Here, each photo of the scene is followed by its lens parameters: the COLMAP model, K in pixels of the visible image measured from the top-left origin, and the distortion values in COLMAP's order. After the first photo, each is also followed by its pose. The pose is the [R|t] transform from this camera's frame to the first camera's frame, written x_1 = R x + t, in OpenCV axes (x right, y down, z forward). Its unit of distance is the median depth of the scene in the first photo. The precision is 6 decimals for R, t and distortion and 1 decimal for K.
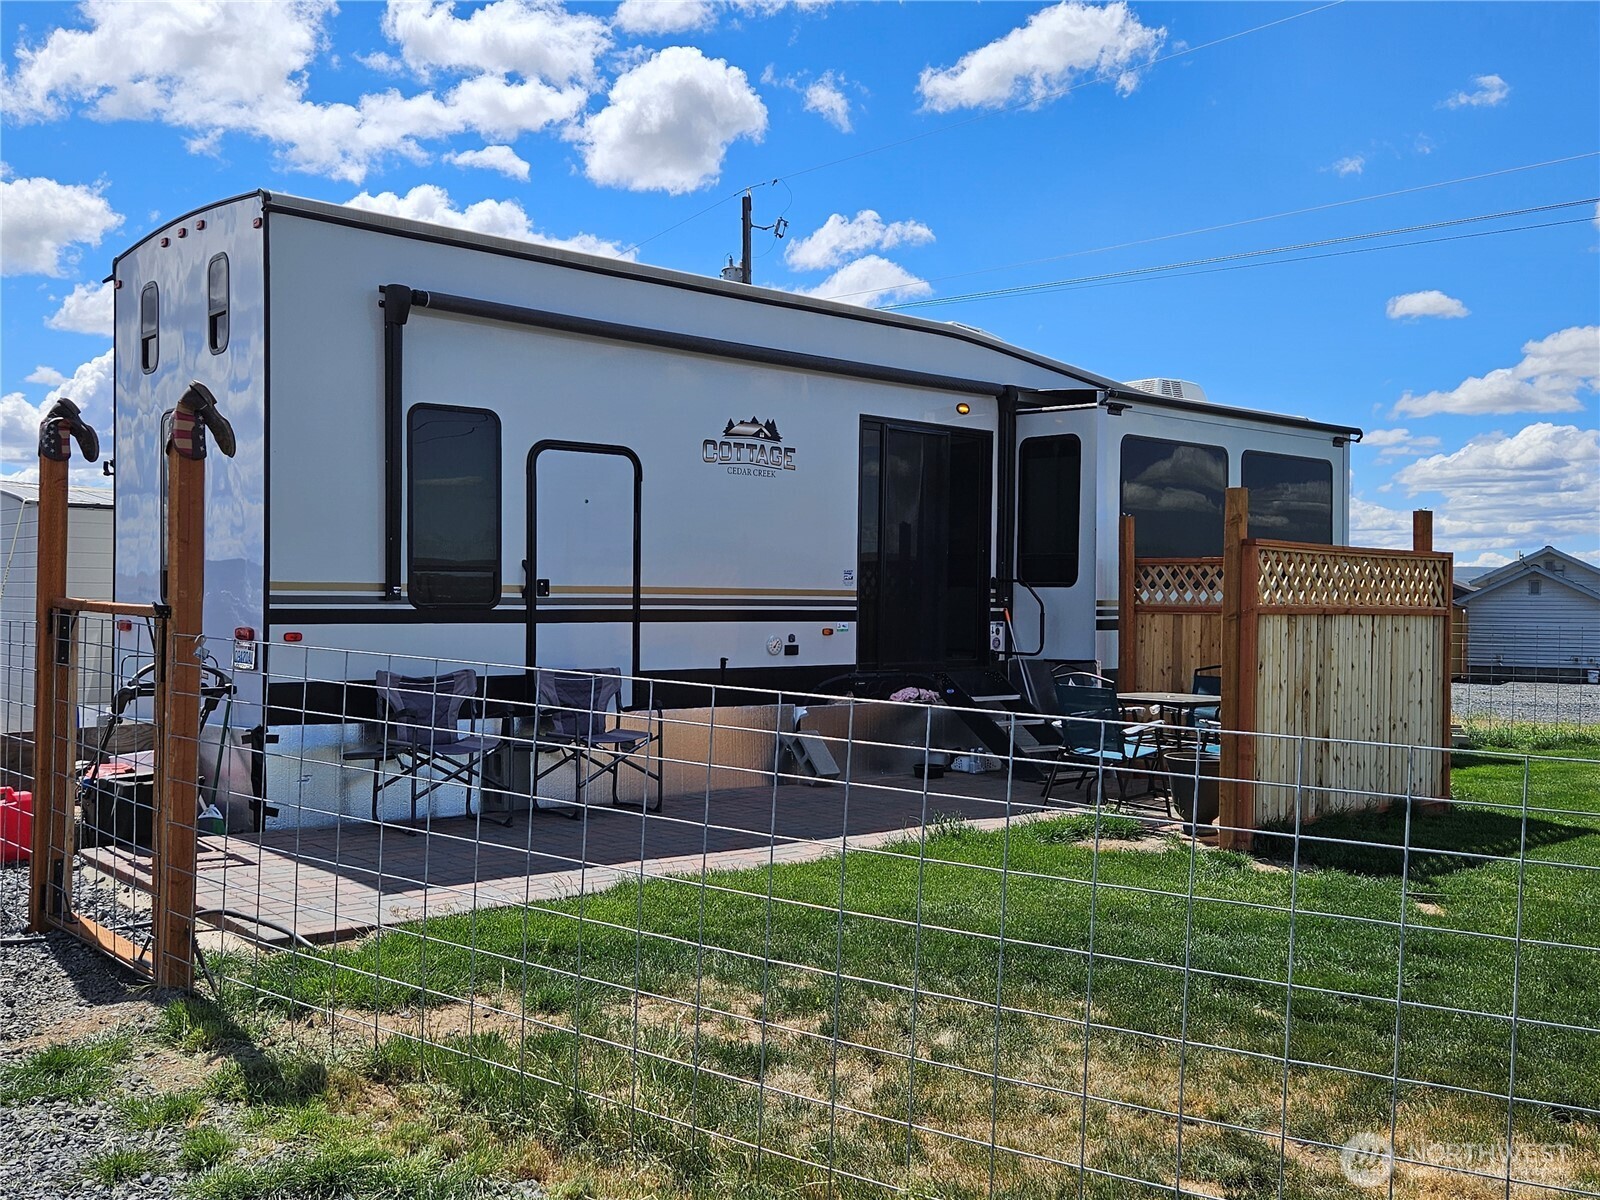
lens RADIAL K [[1559.7, 0, 797.5], [0, 1559.7, 600.9], [0, 0, 1]] dist [0.061887, 0.000000]
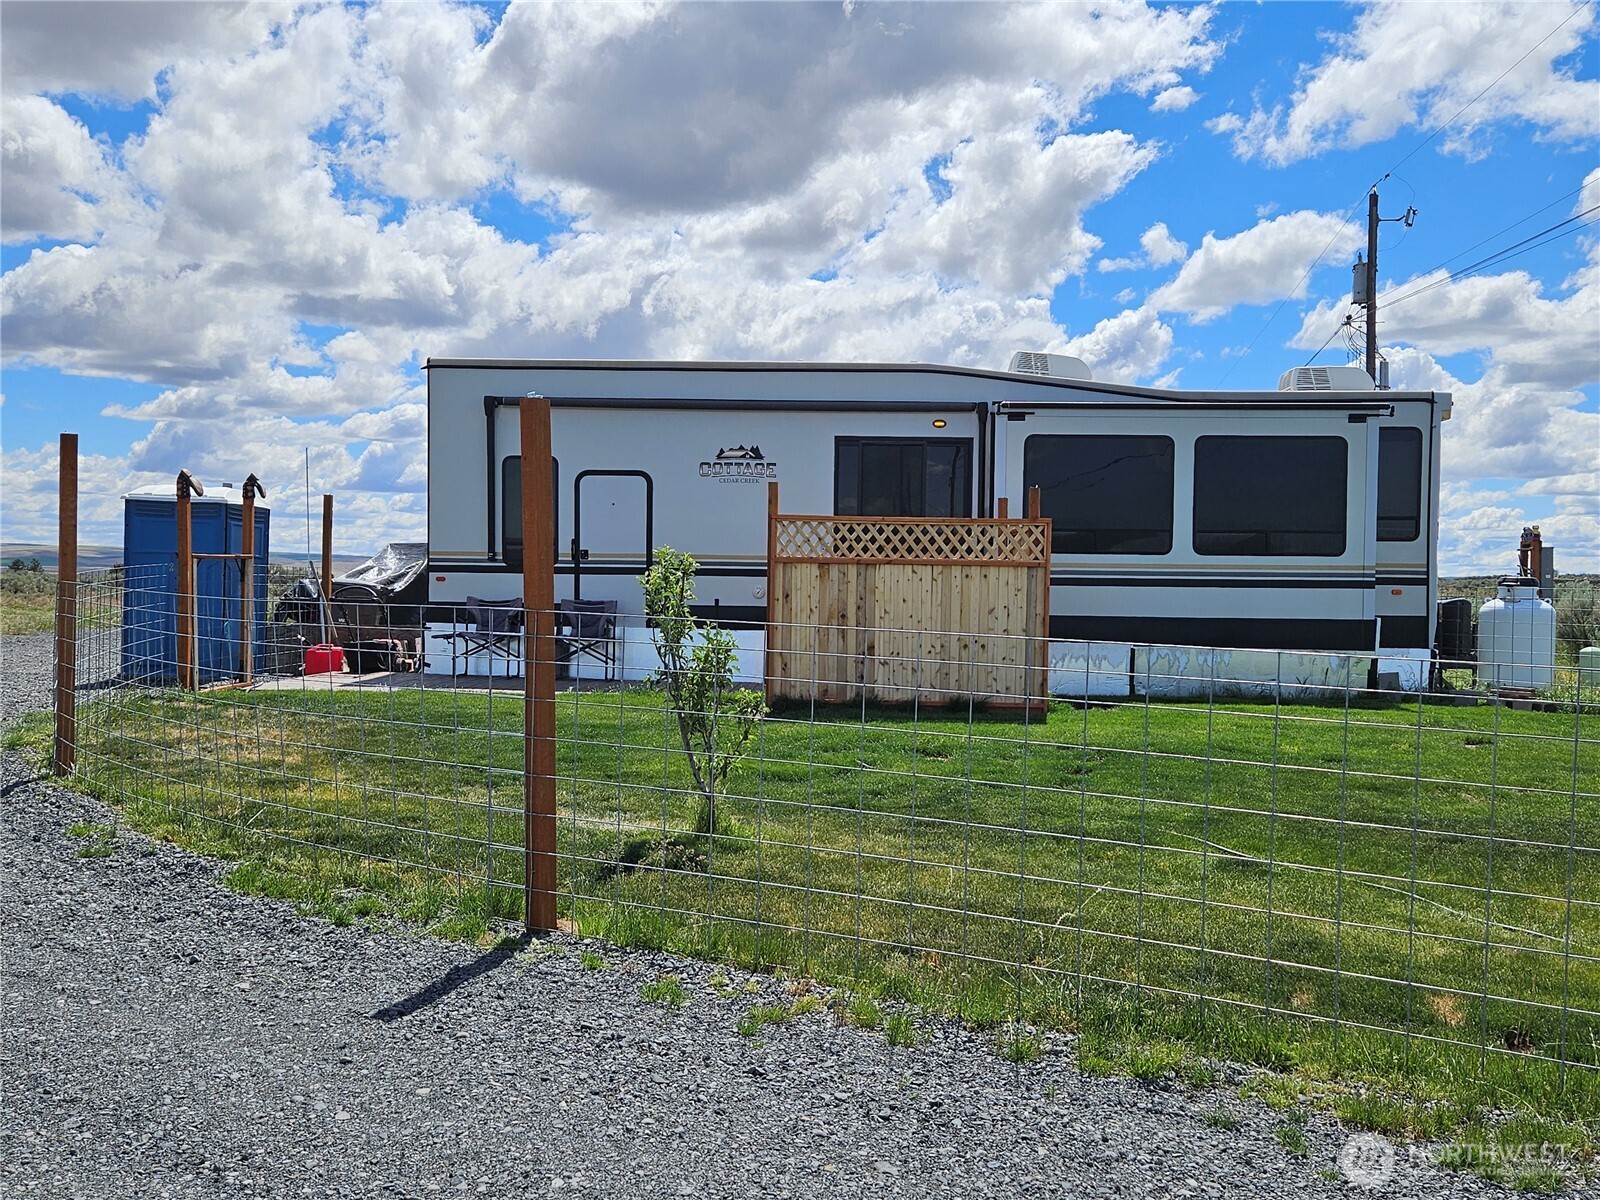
lens RADIAL K [[1559.7, 0, 803.3], [0, 1559.7, 604.0], [0, 0, 1]] dist [0.061887, 0.000000]
pose [[0.704532, 0.007721, -0.709631, 1.121033], [-0.006798, 0.999968, 0.004131, 0.034245], [0.709640, 0.001913, 0.704562, -0.057380]]
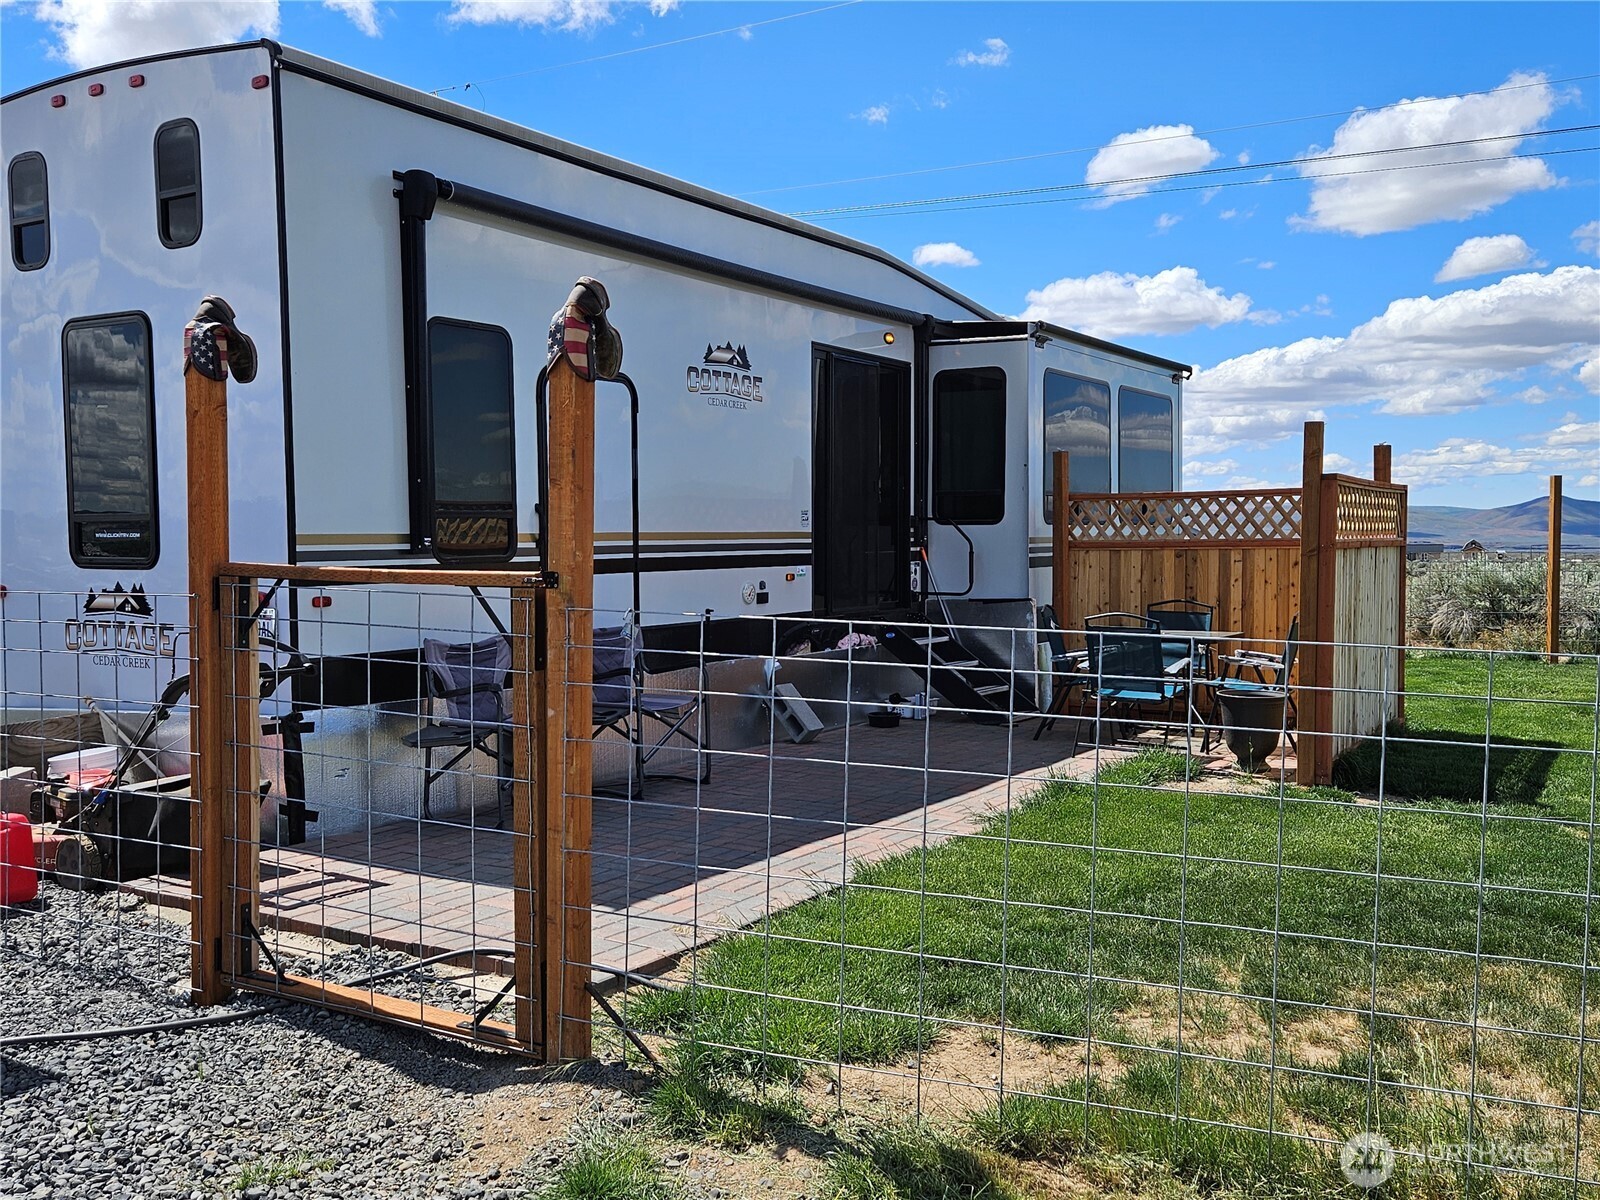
lens RADIAL K [[1559.7, 0, 806.6], [0, 1559.7, 608.6], [0, 0, 1]] dist [0.061887, 0.000000]
pose [[0.953264, -0.031861, 0.300454, -0.260199], [0.017863, 0.998628, 0.049222, -0.007213], [-0.301610, -0.041554, 0.952525, 0.115924]]
